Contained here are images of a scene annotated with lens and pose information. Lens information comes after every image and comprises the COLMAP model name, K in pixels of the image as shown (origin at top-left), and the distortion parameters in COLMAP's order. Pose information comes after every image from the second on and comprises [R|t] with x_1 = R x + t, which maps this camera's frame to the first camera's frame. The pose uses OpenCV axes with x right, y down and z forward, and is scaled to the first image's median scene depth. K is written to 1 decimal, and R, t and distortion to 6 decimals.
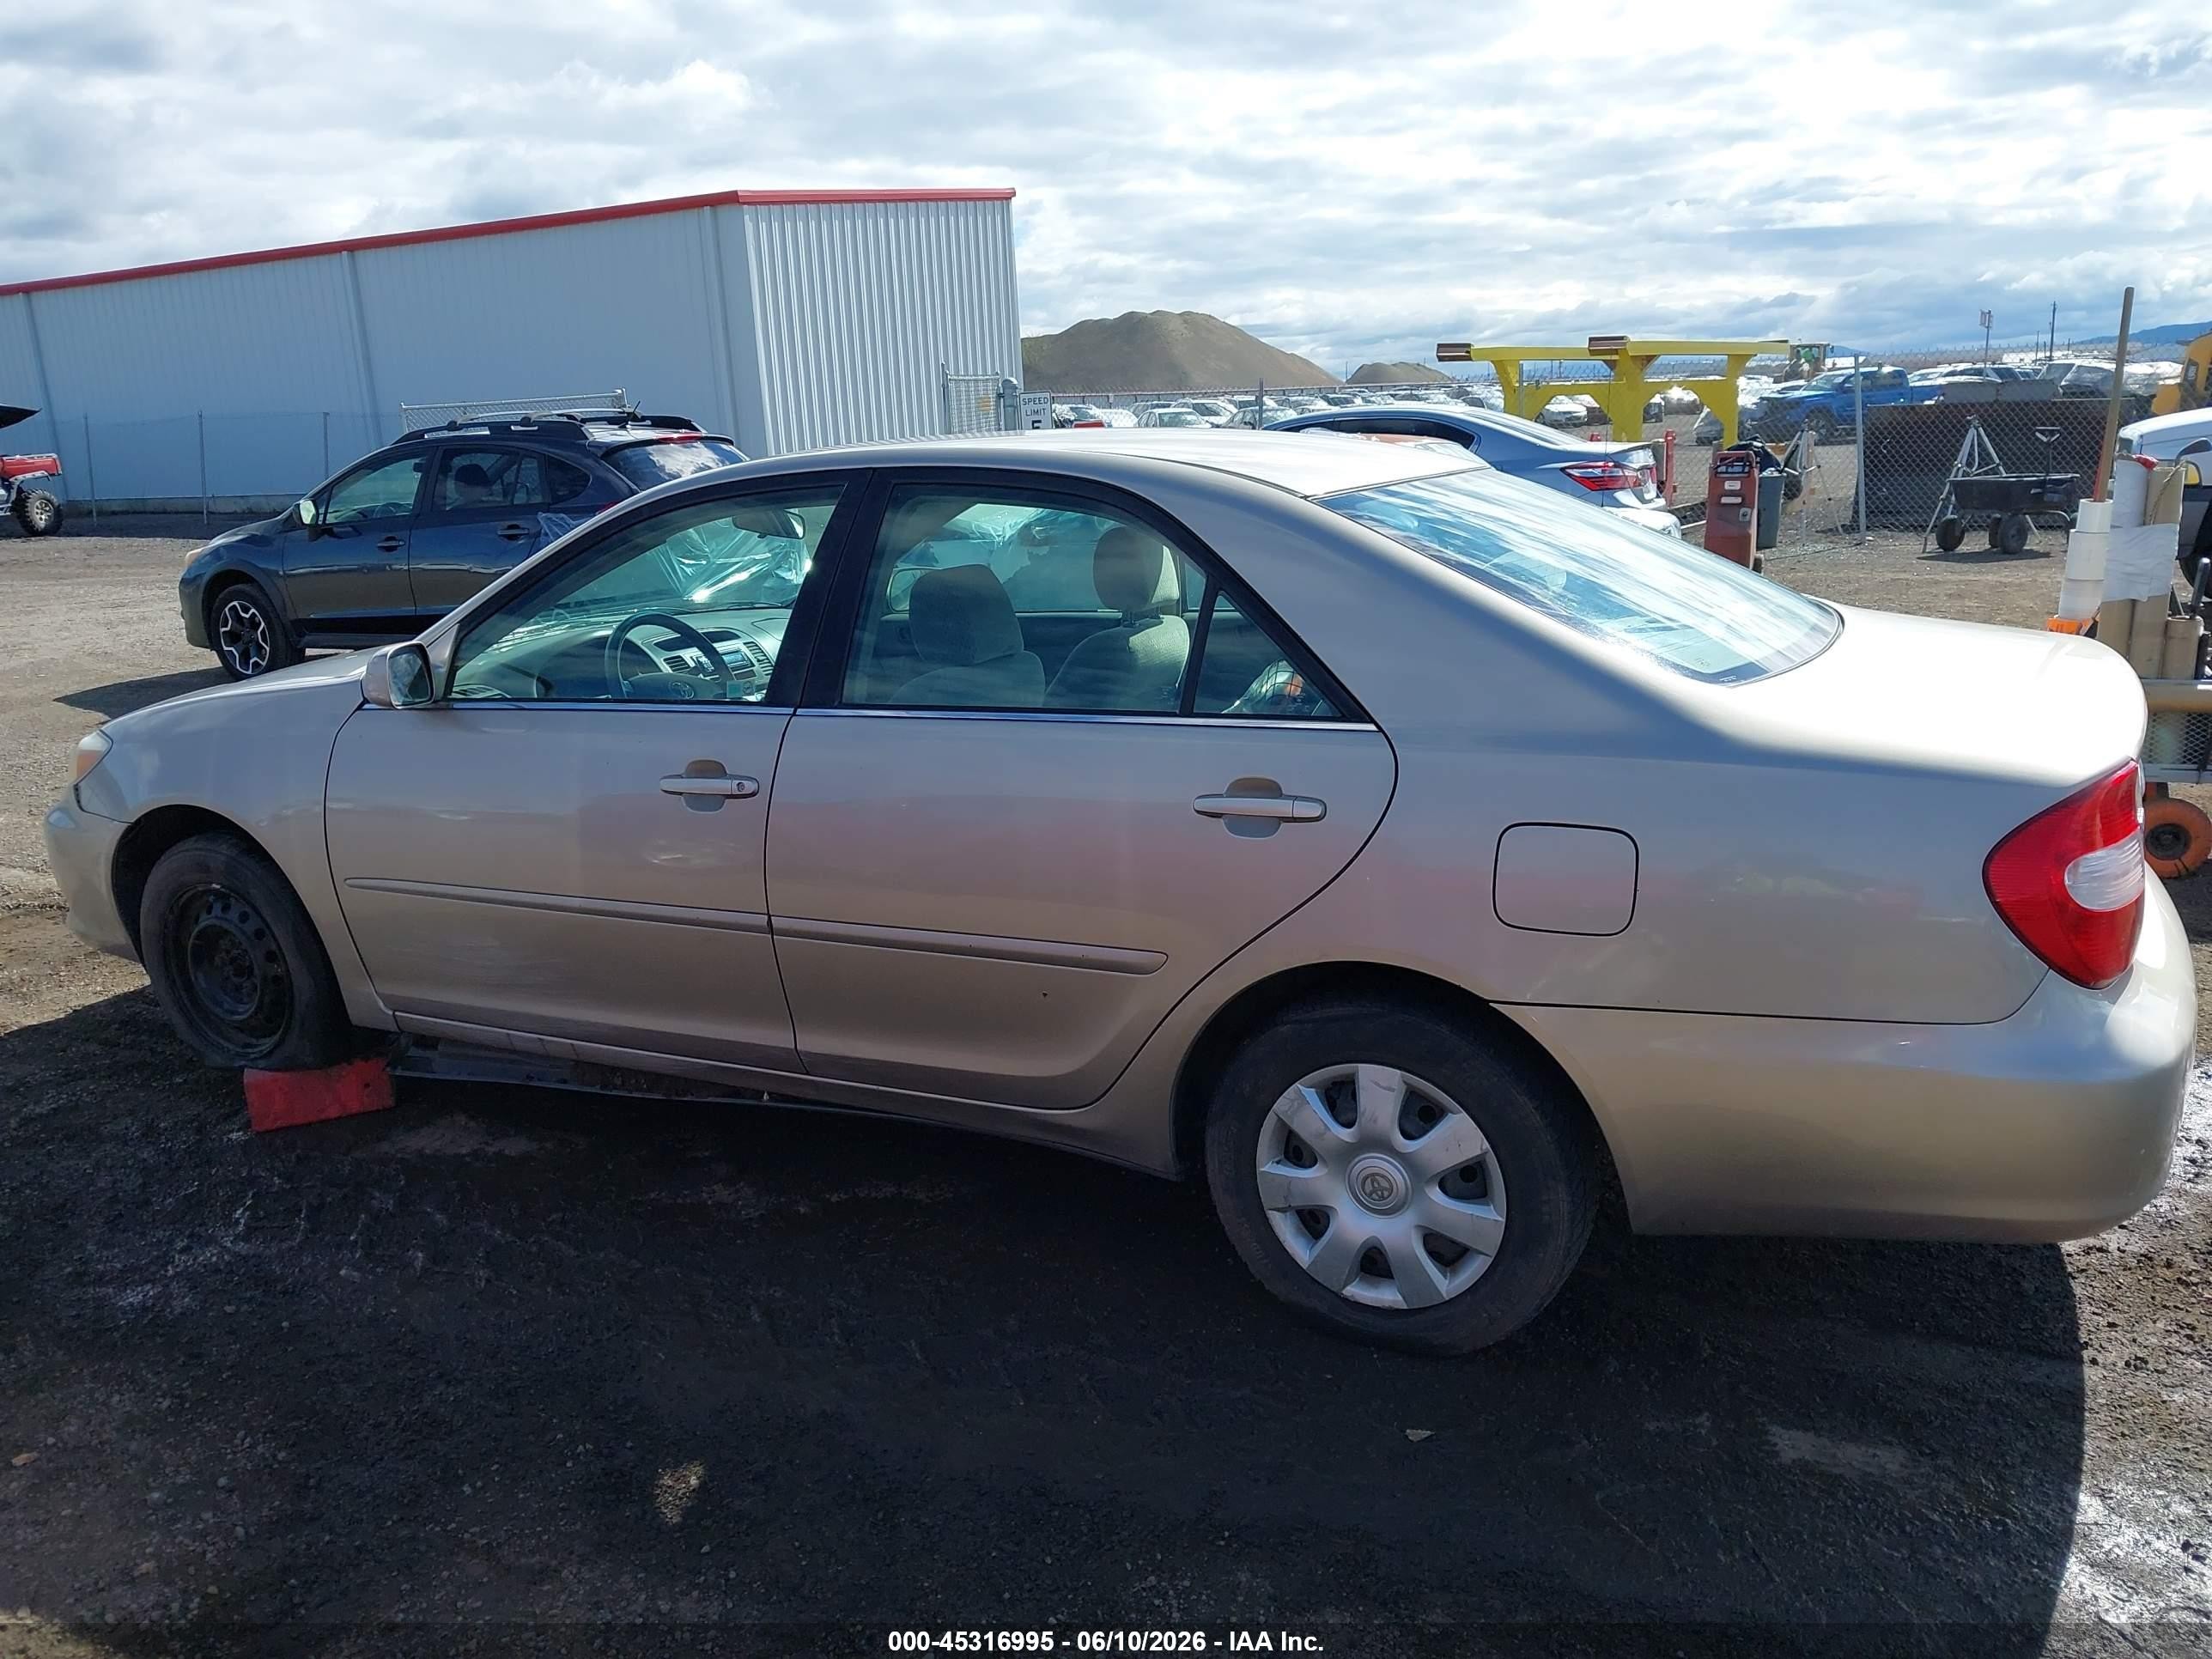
lens RADIAL K [[1693.4, 0, 1051.0], [0, 1693.4, 815.2], [0, 0, 1]] dist [0.029558, -0.035723]
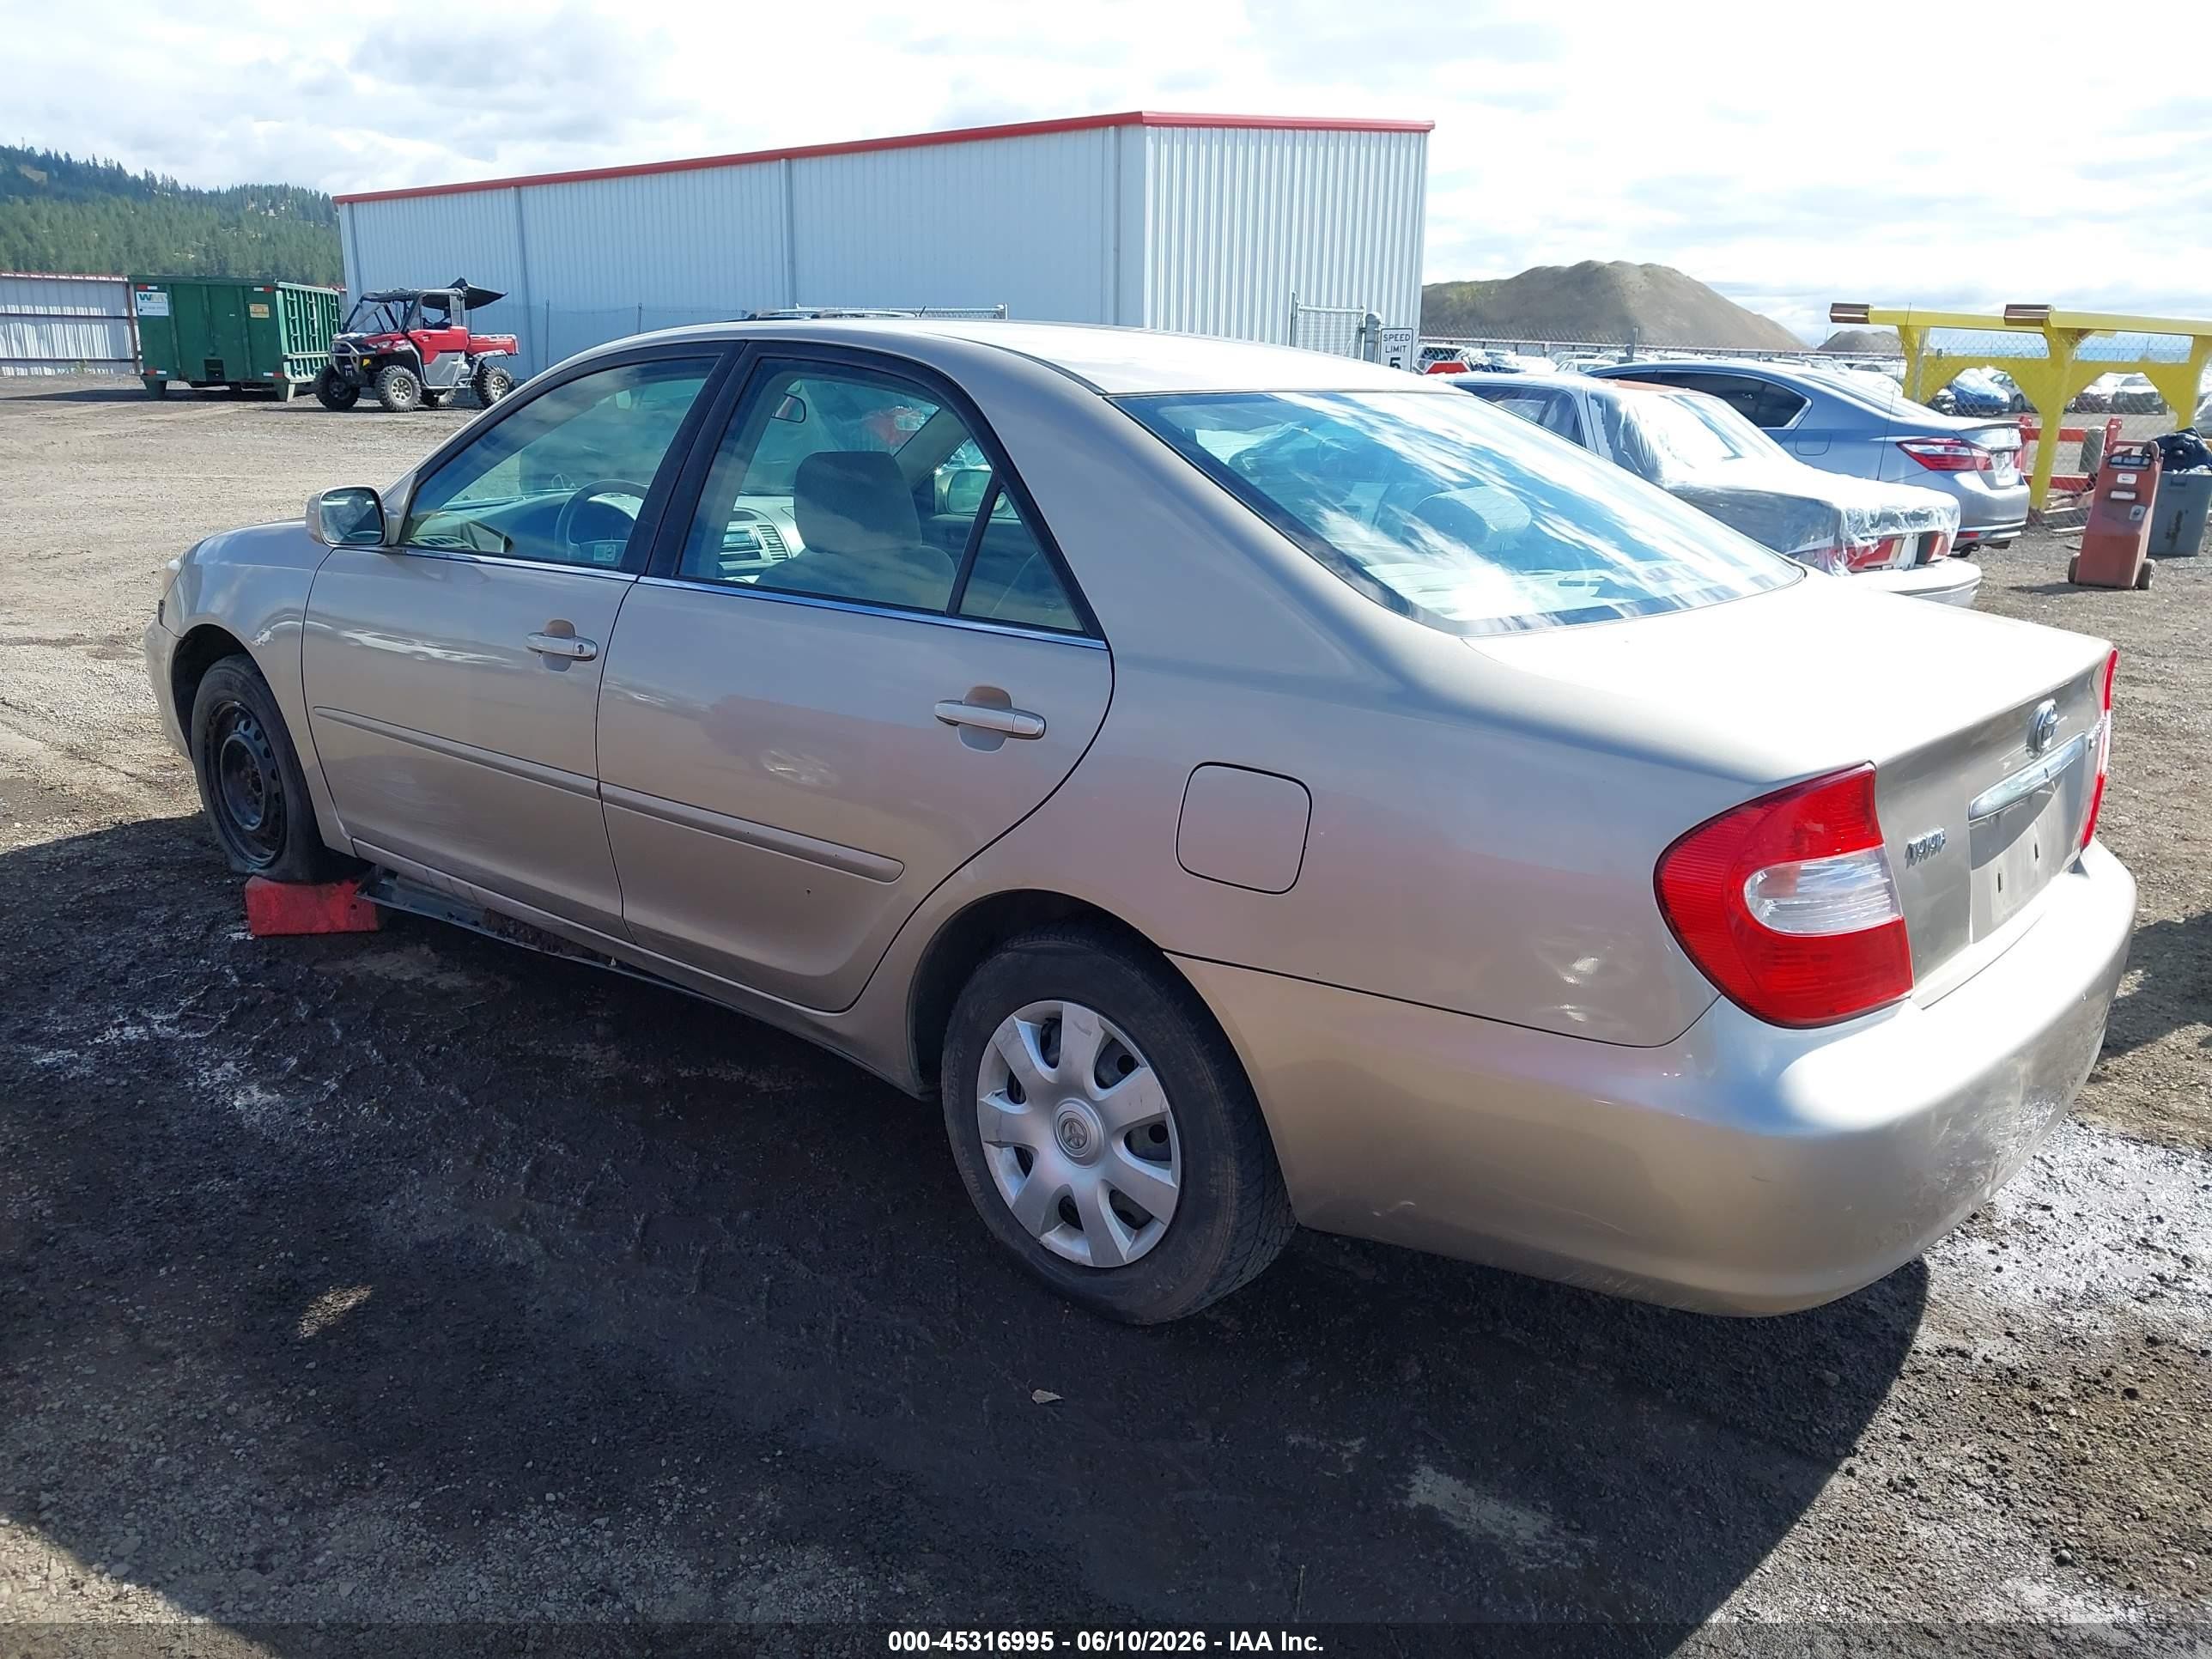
lens RADIAL K [[1693.4, 0, 1120.5], [0, 1693.4, 809.4], [0, 0, 1]] dist [0.029558, -0.035723]
pose [[0.969571, 0.121970, -0.212264, 0.326396], [-0.115815, 0.992414, 0.041240, -0.001186], [0.215684, -0.015402, 0.976342, 0.076113]]
